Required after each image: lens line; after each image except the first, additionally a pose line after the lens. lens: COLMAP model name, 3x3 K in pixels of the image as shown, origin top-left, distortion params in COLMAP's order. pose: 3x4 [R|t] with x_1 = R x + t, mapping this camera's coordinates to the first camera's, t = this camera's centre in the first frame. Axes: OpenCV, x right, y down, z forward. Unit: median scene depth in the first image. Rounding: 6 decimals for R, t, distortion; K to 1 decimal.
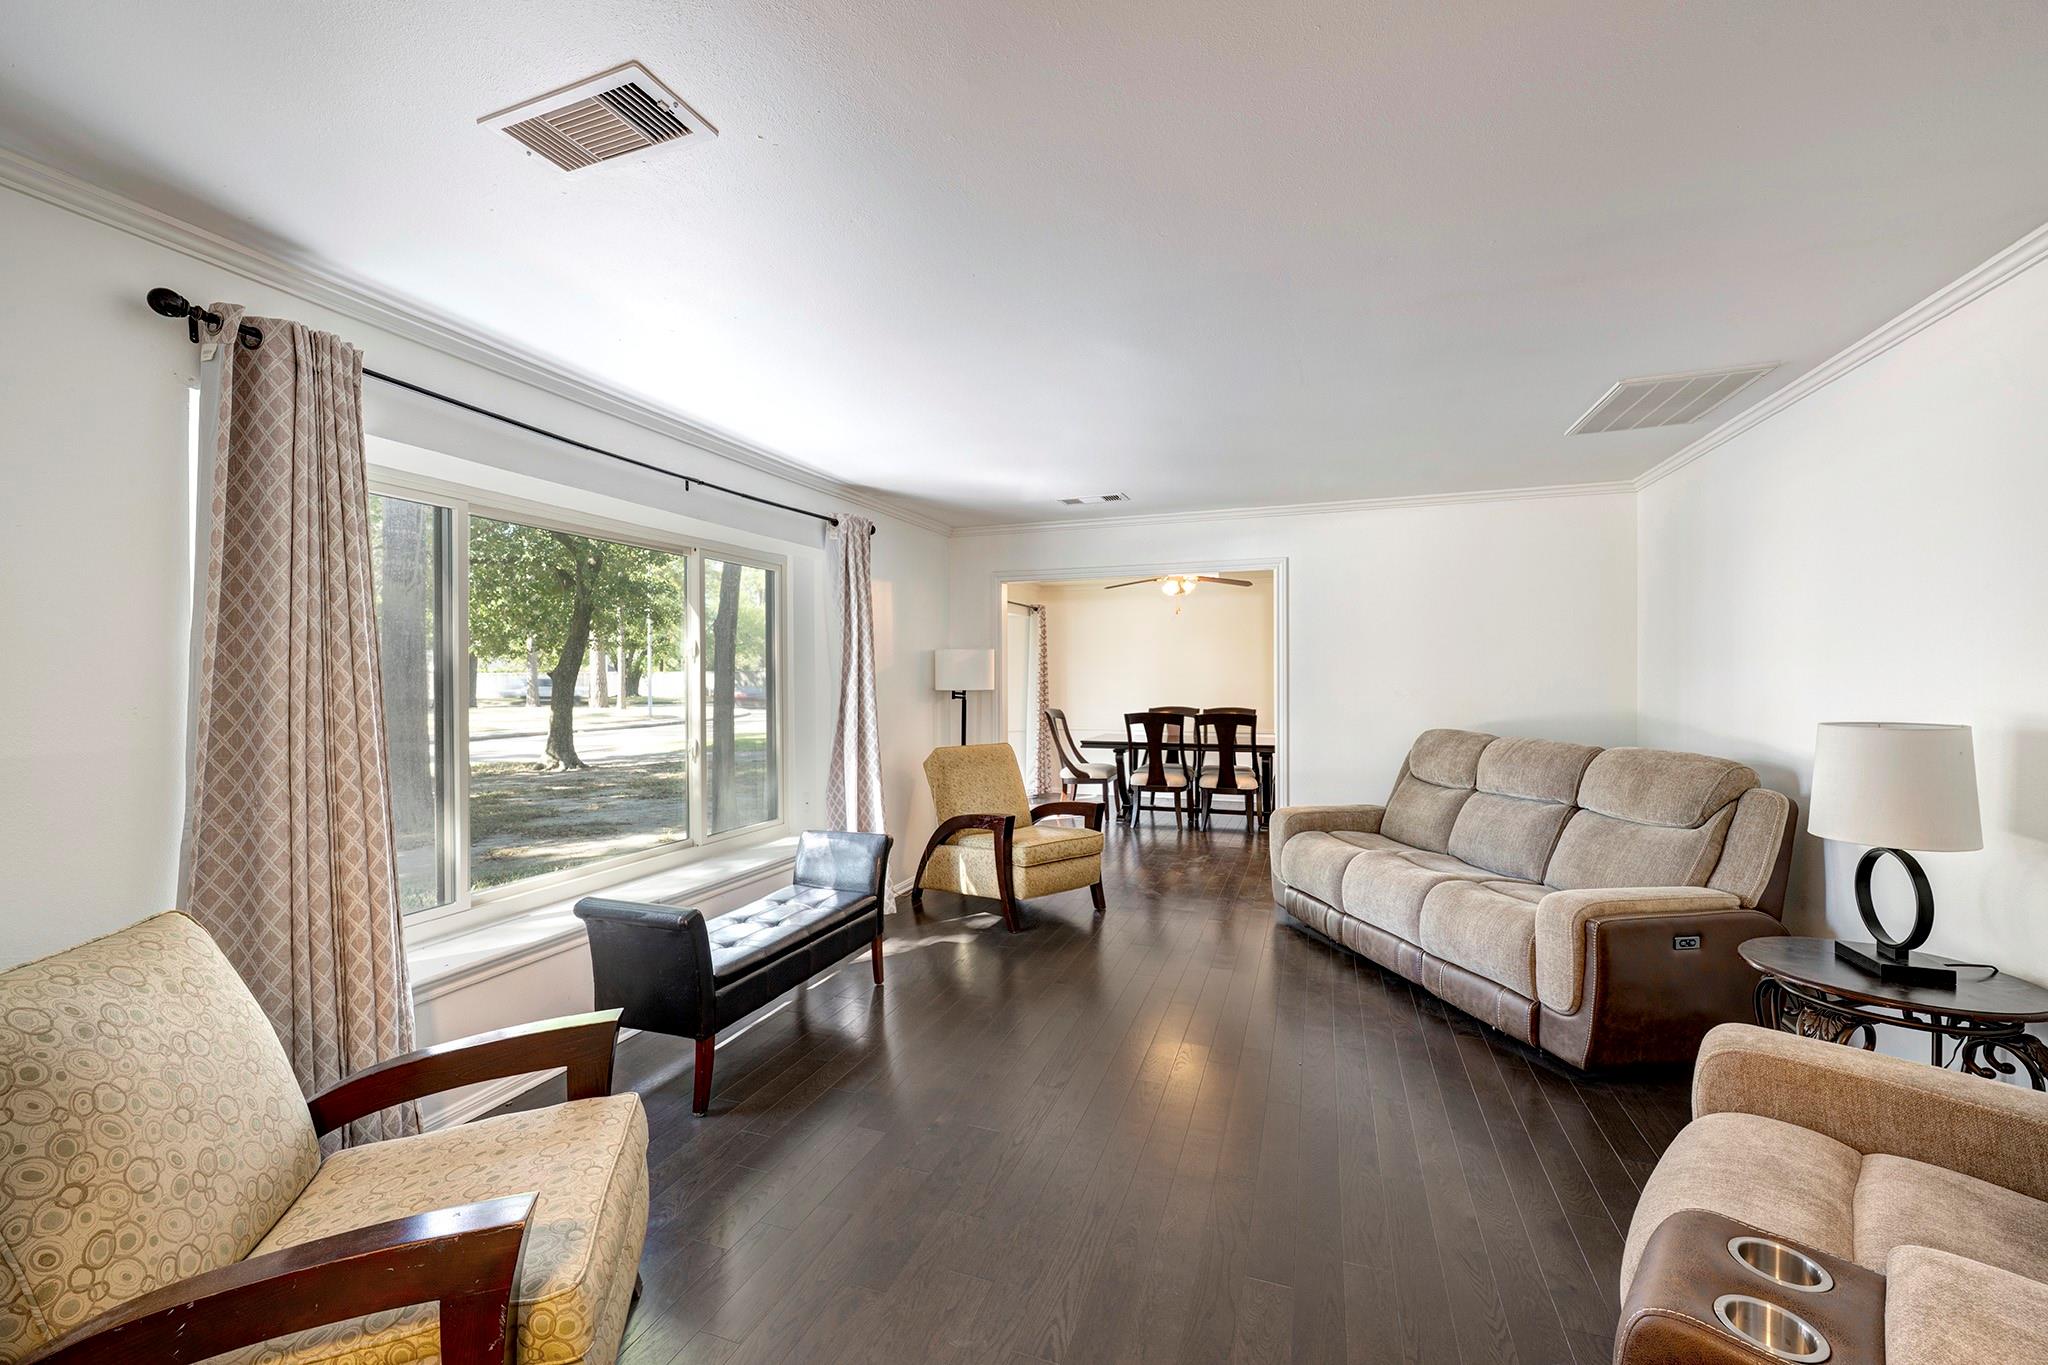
lens RADIAL K [[861.7, 0, 1023.4], [0, 861.7, 683.7], [0, 0, 1]] dist [0.002695, 0.000229]
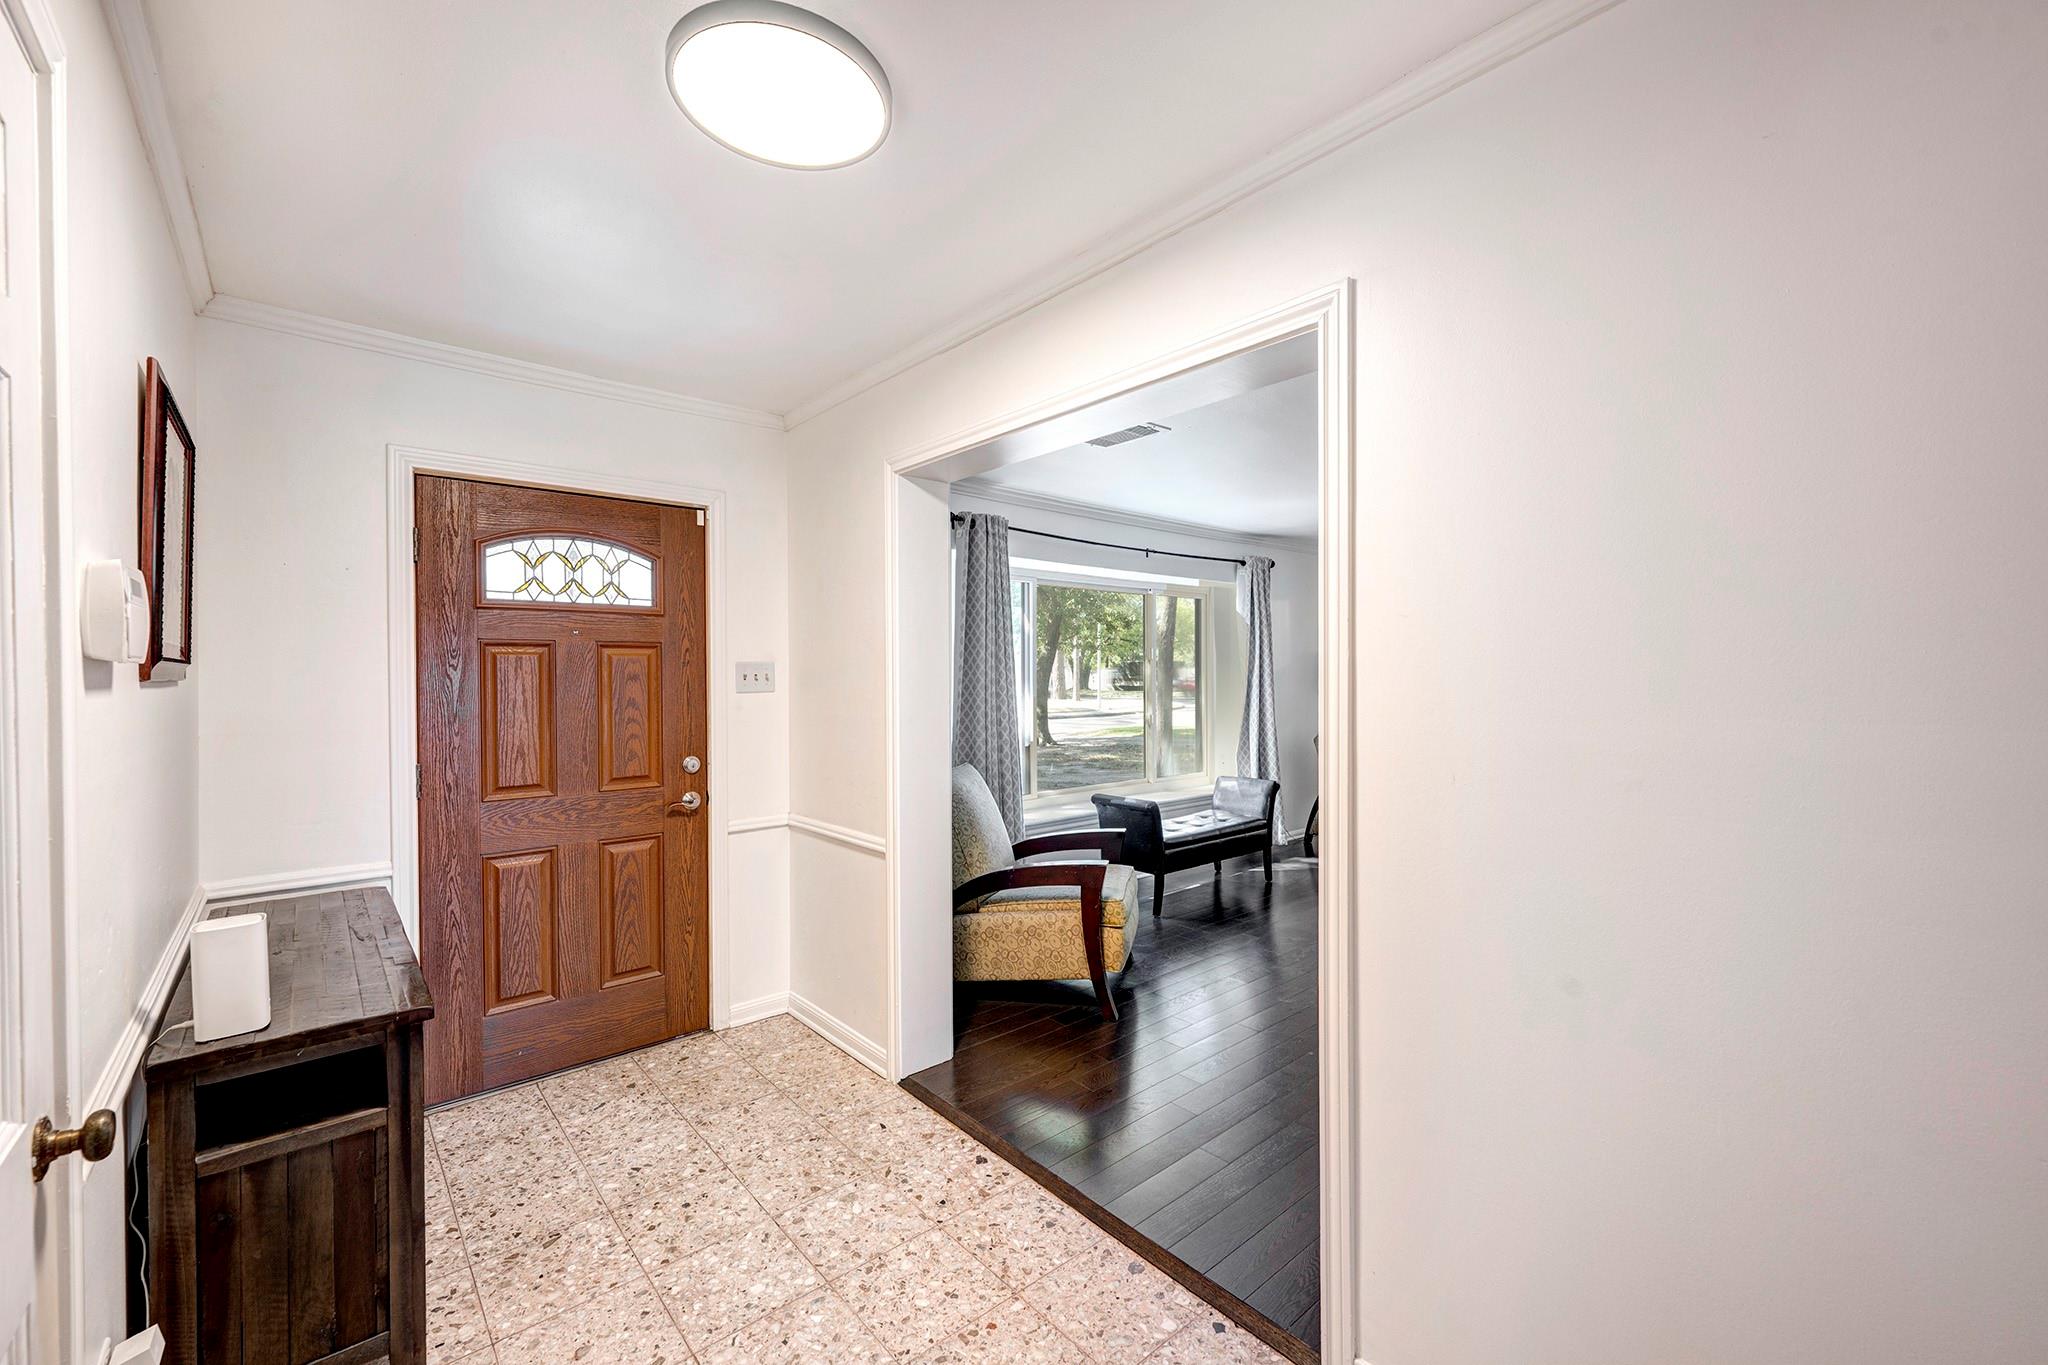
lens RADIAL K [[821.0, 0, 1024.3], [0, 821.0, 679.7], [0, 0, 1]] dist [-0.000892, -0.000141]
pose [[0.877989, 0.003281, -0.478669, 0.145864], [-0.003010, 0.999995, 0.001333, 0.003408], [0.478671, 0.000271, 0.877995, -0.462964]]
